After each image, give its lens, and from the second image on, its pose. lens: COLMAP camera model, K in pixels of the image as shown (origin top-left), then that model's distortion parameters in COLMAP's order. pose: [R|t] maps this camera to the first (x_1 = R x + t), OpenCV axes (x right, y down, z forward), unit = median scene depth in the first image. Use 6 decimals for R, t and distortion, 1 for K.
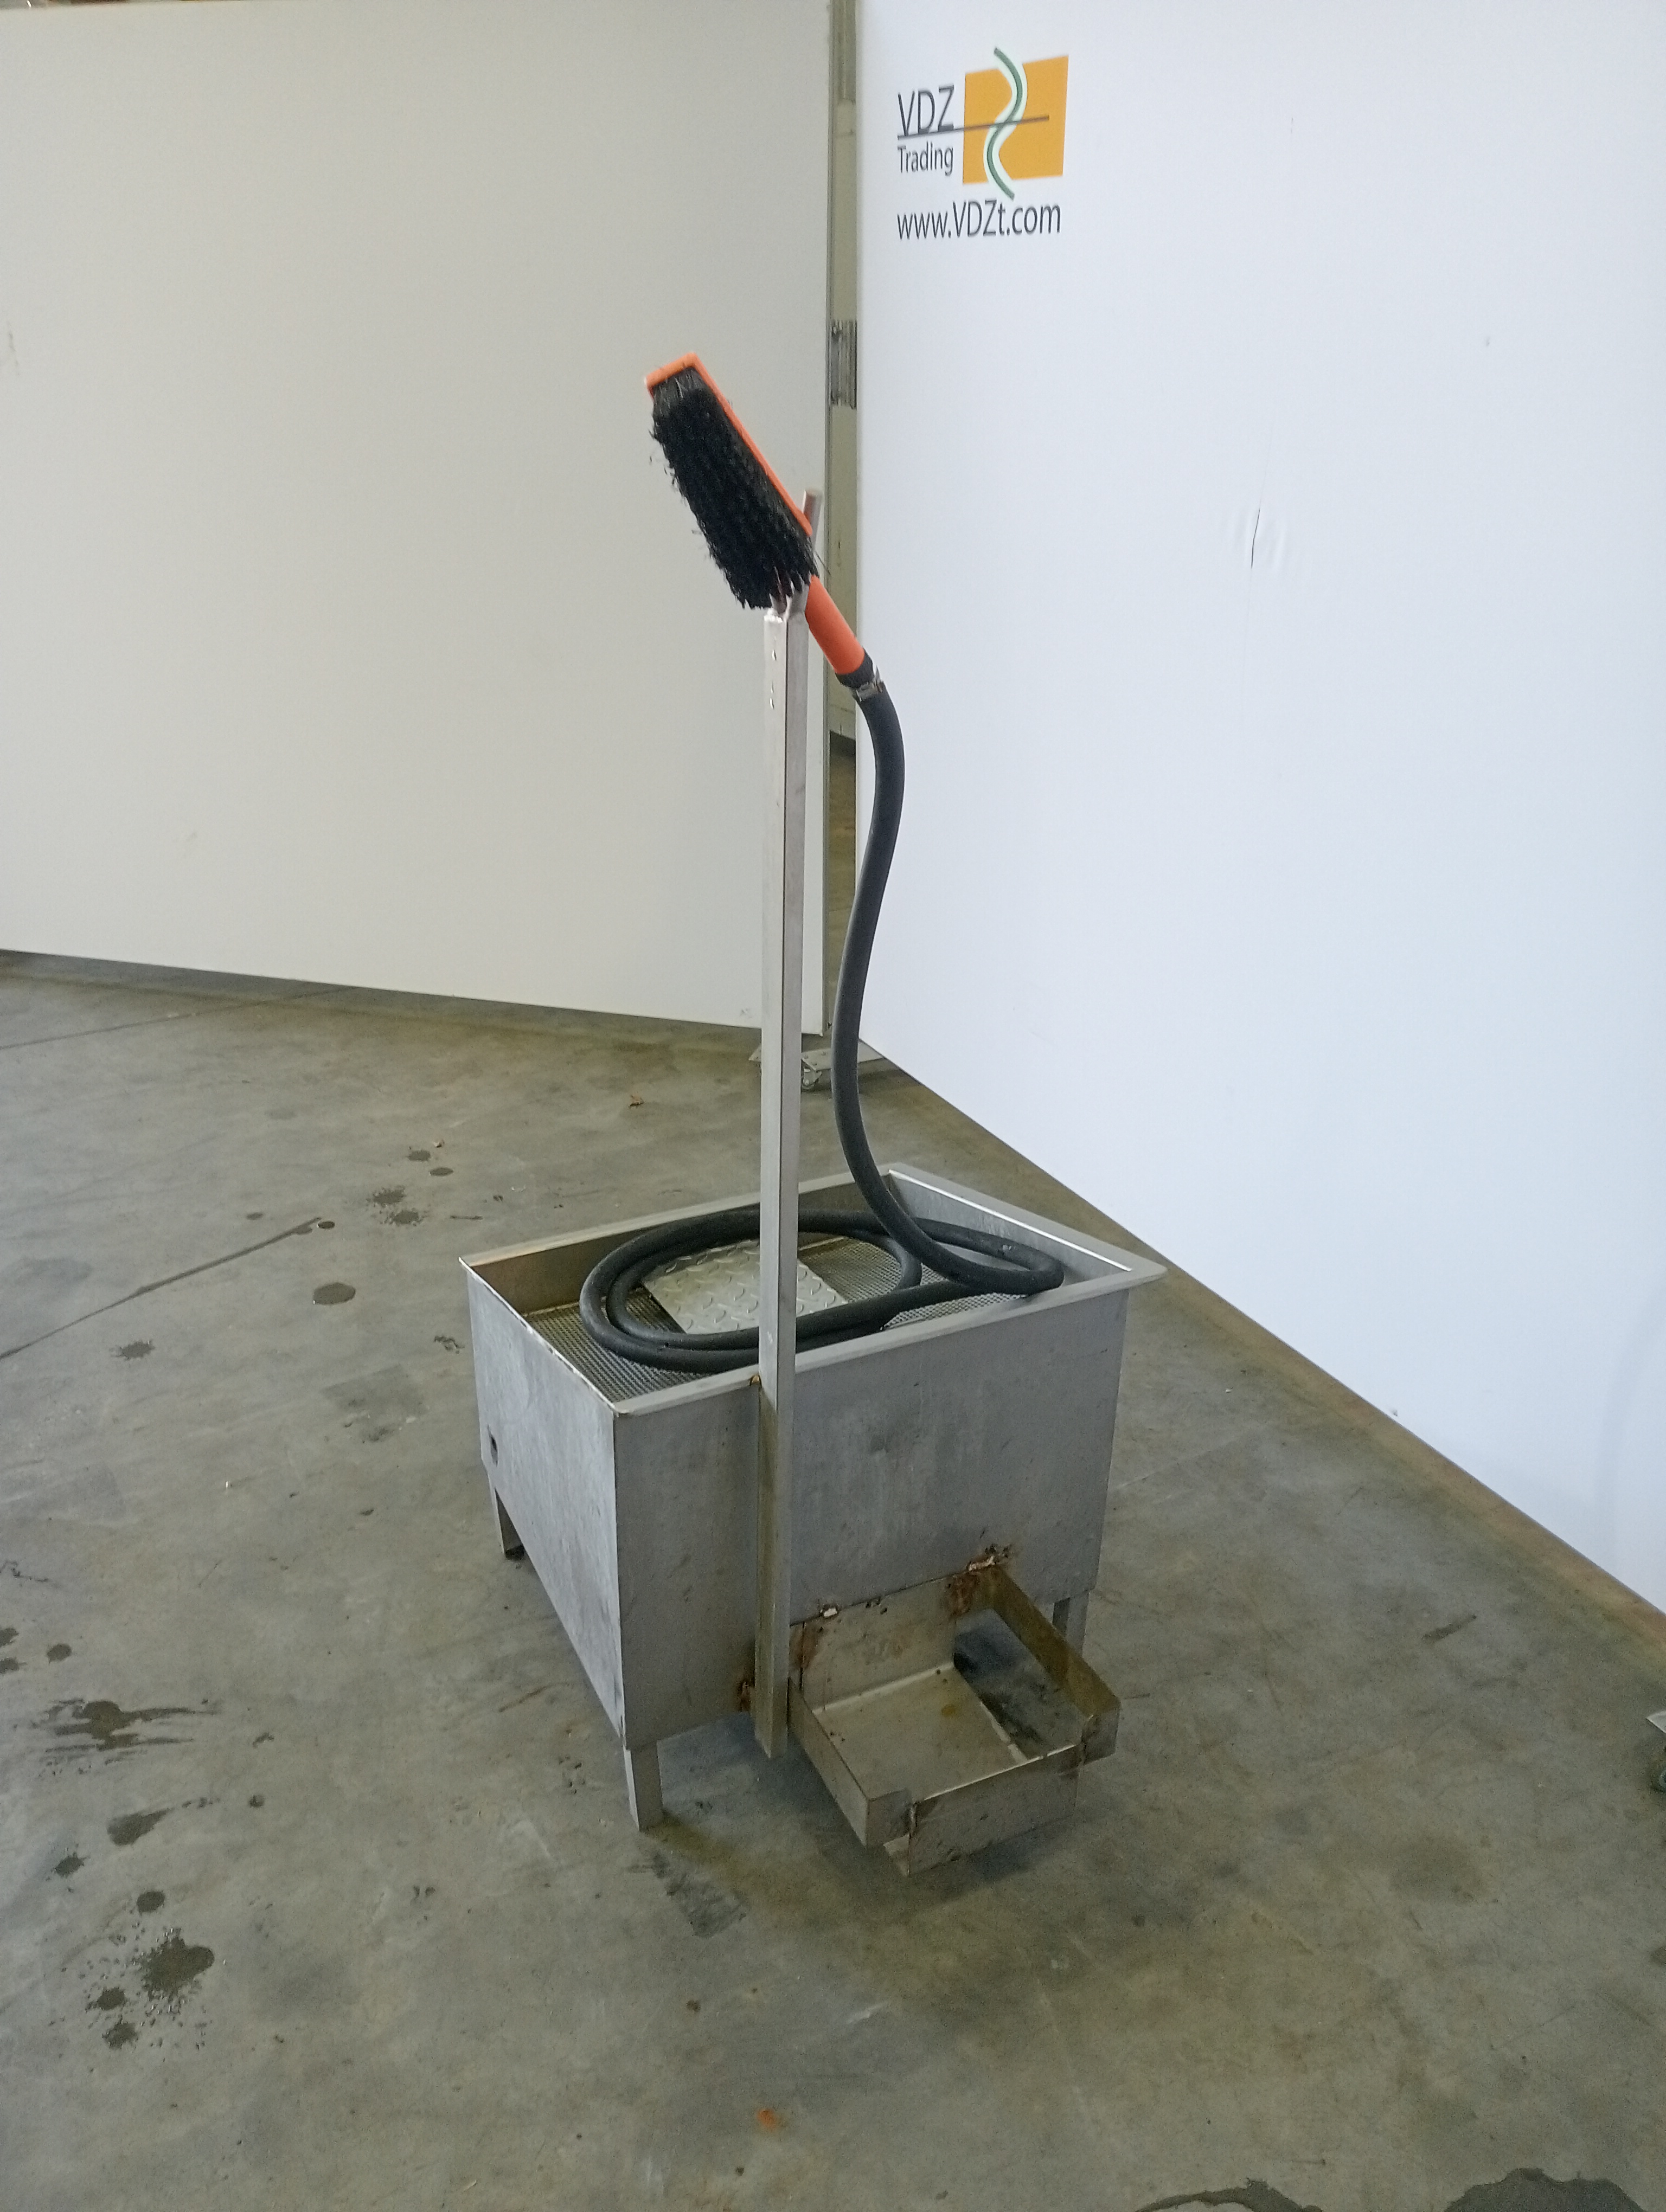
lens RADIAL K [[1764.5, 0, 831.0], [0, 1764.5, 1100.4], [0, 0, 1]] dist [0.032554, -0.058315]
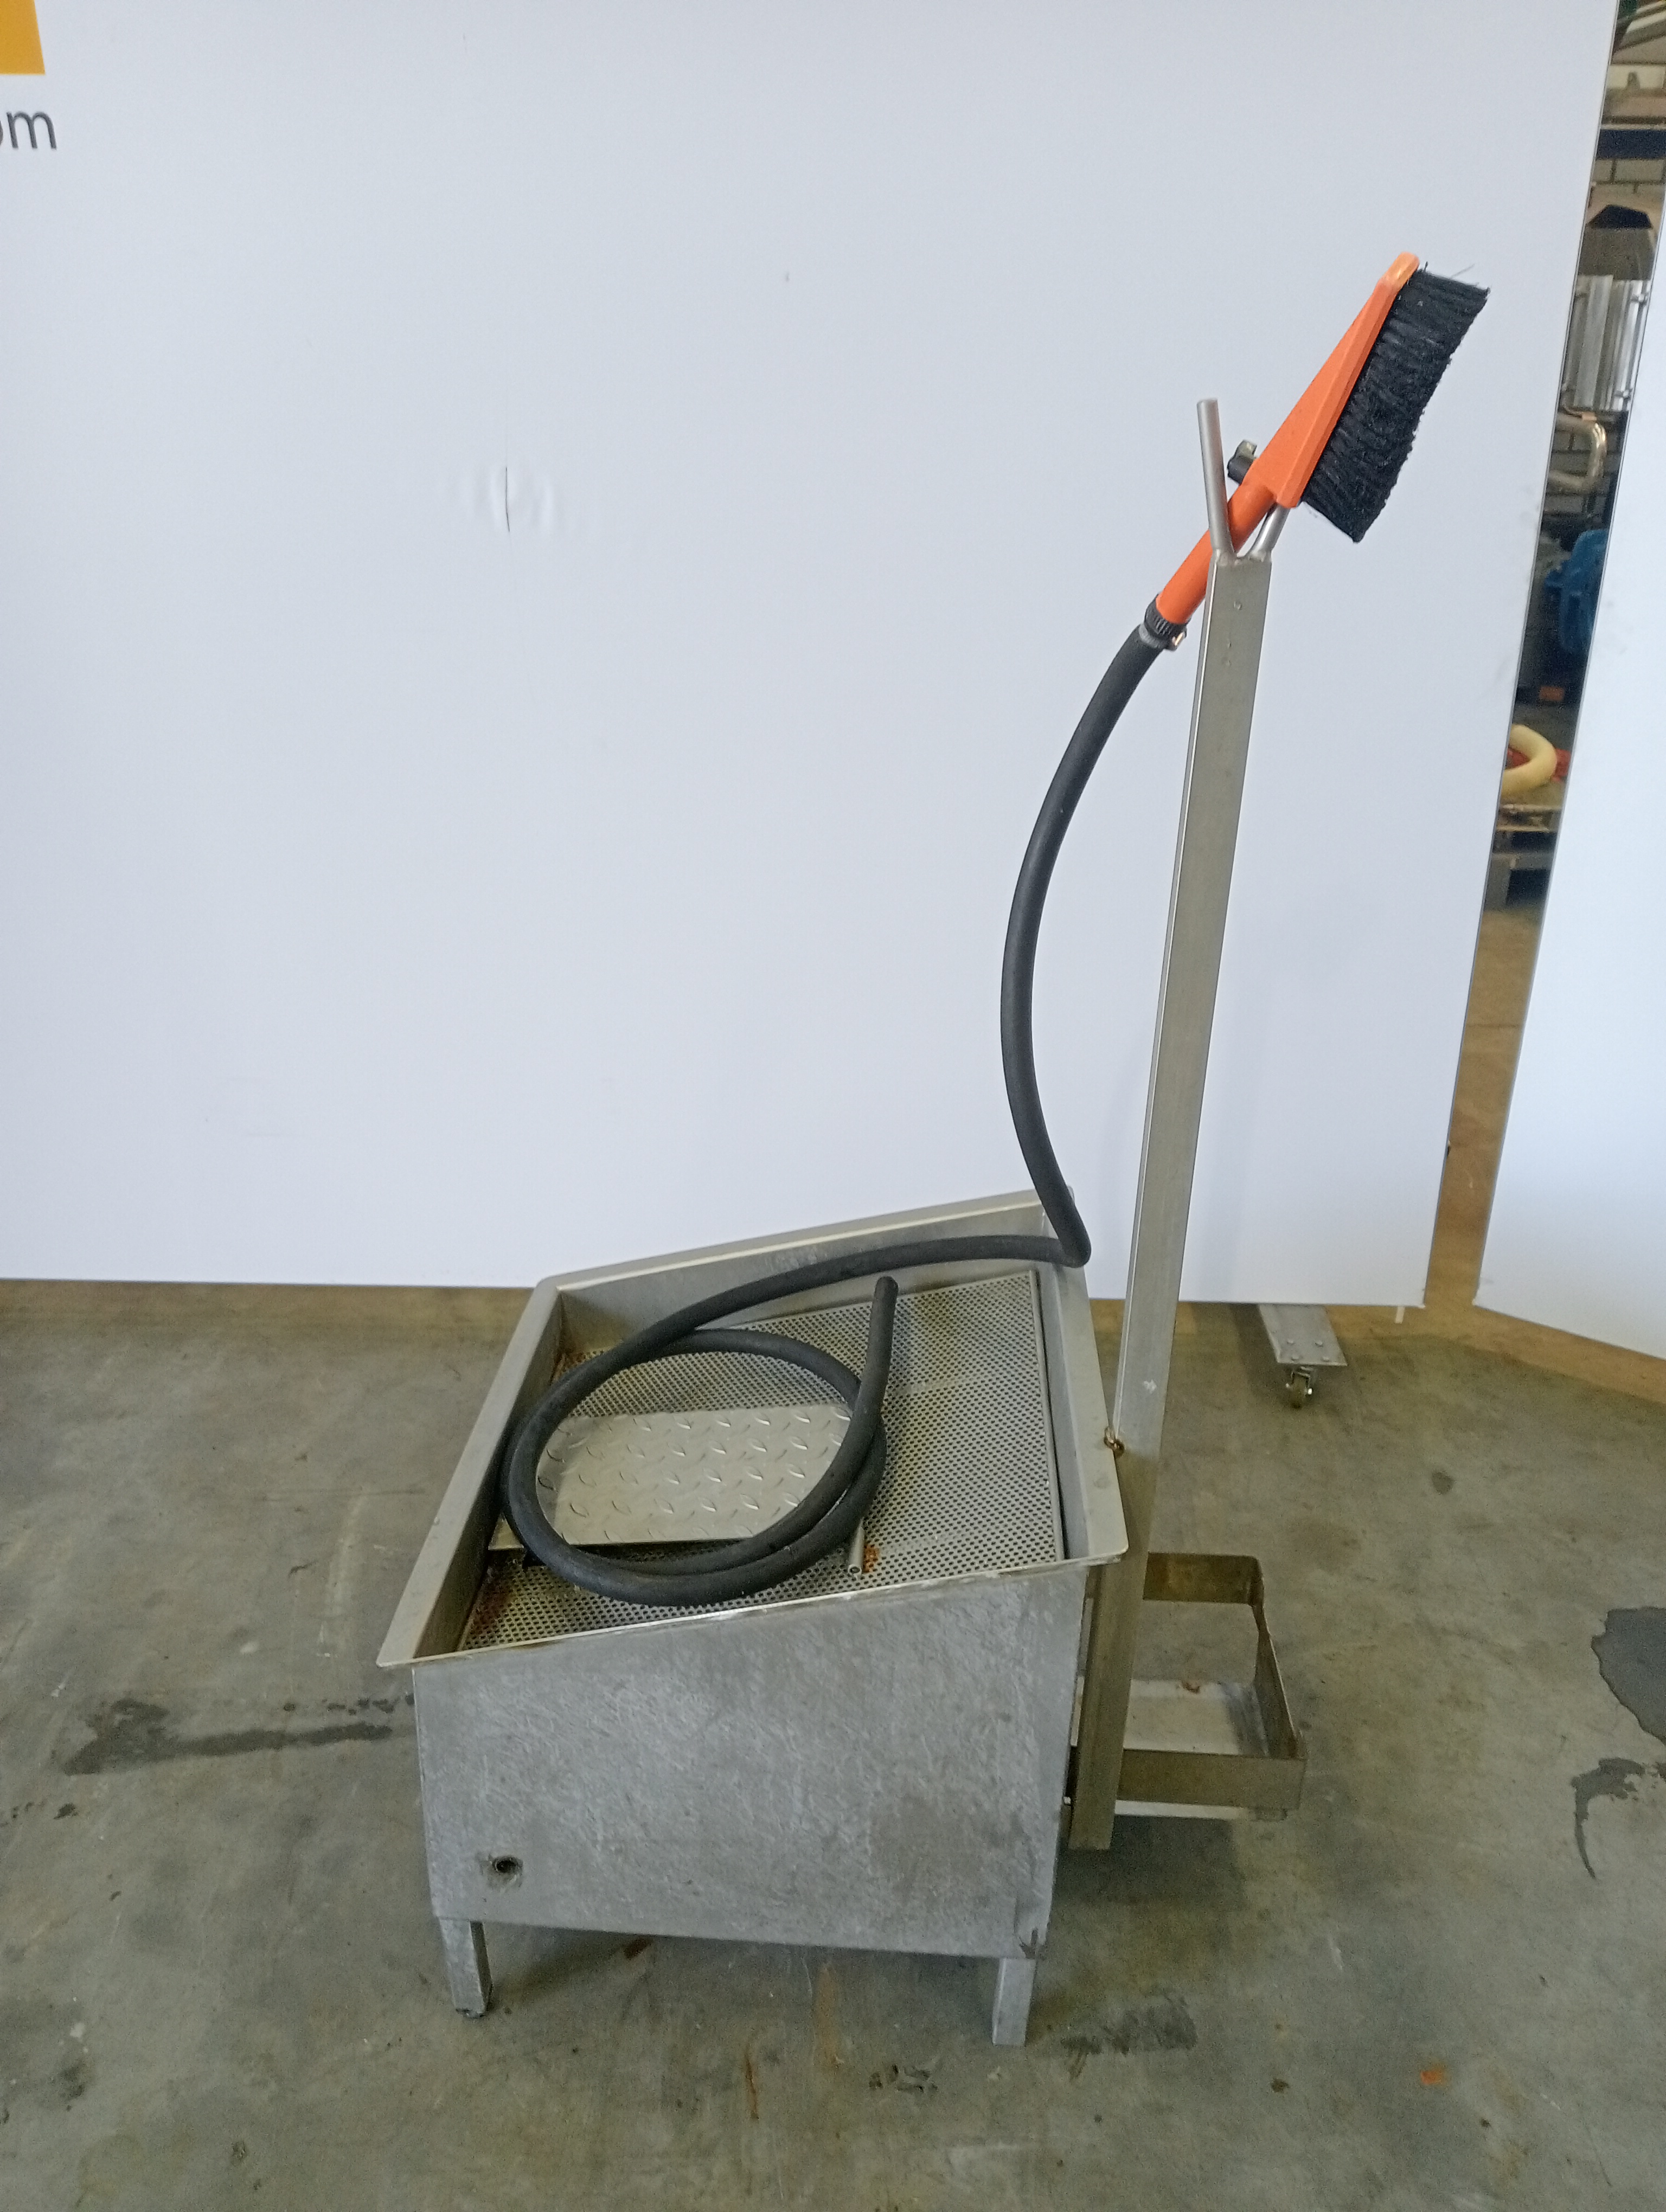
lens RADIAL K [[1764.5, 0, 827.3], [0, 1764.5, 1110.1], [0, 0, 1]] dist [0.032554, -0.058315]
pose [[0.488411, -0.368516, 0.790981, -0.531735], [0.362059, 0.910325, 0.200556, -0.157408], [-0.793958, 0.188428, 0.578036, 0.410329]]
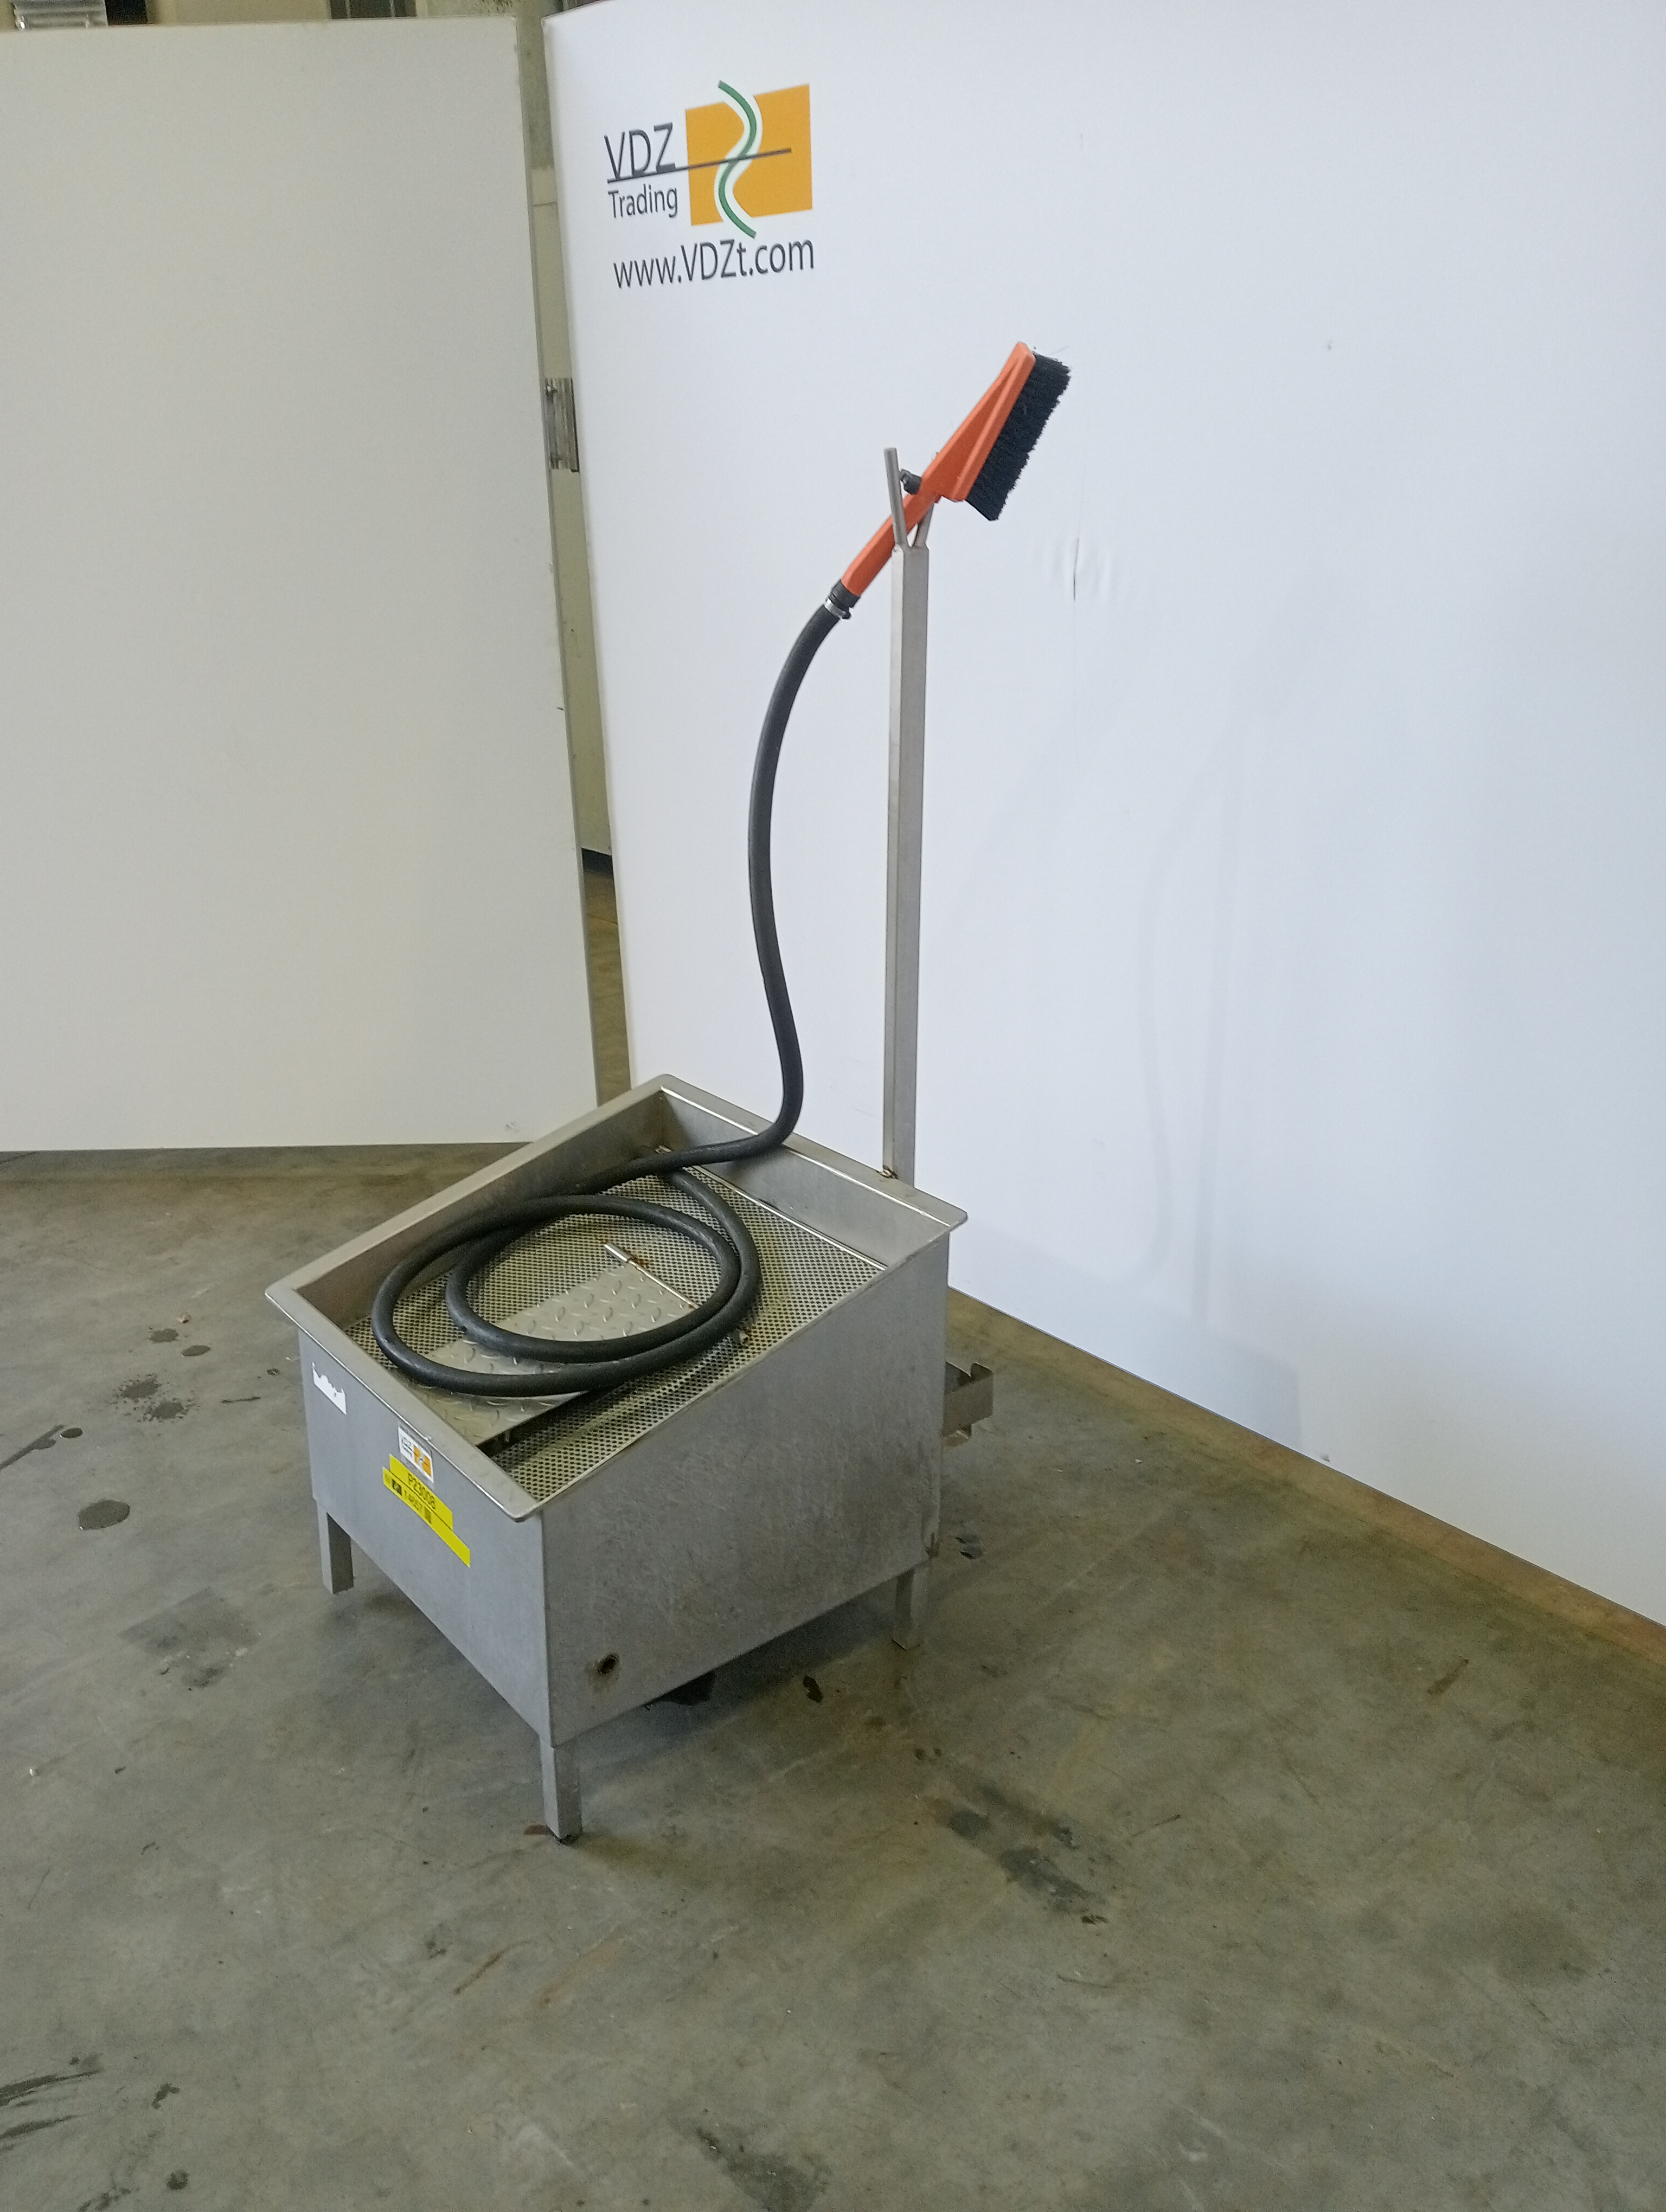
lens RADIAL K [[1764.5, 0, 830.0], [0, 1764.5, 1095.6], [0, 0, 1]] dist [0.032554, -0.058315]
pose [[0.969919, -0.112251, 0.216003, -0.131572], [0.124448, 0.991264, -0.043678, -0.009593], [-0.209213, 0.069245, 0.975415, 0.116359]]
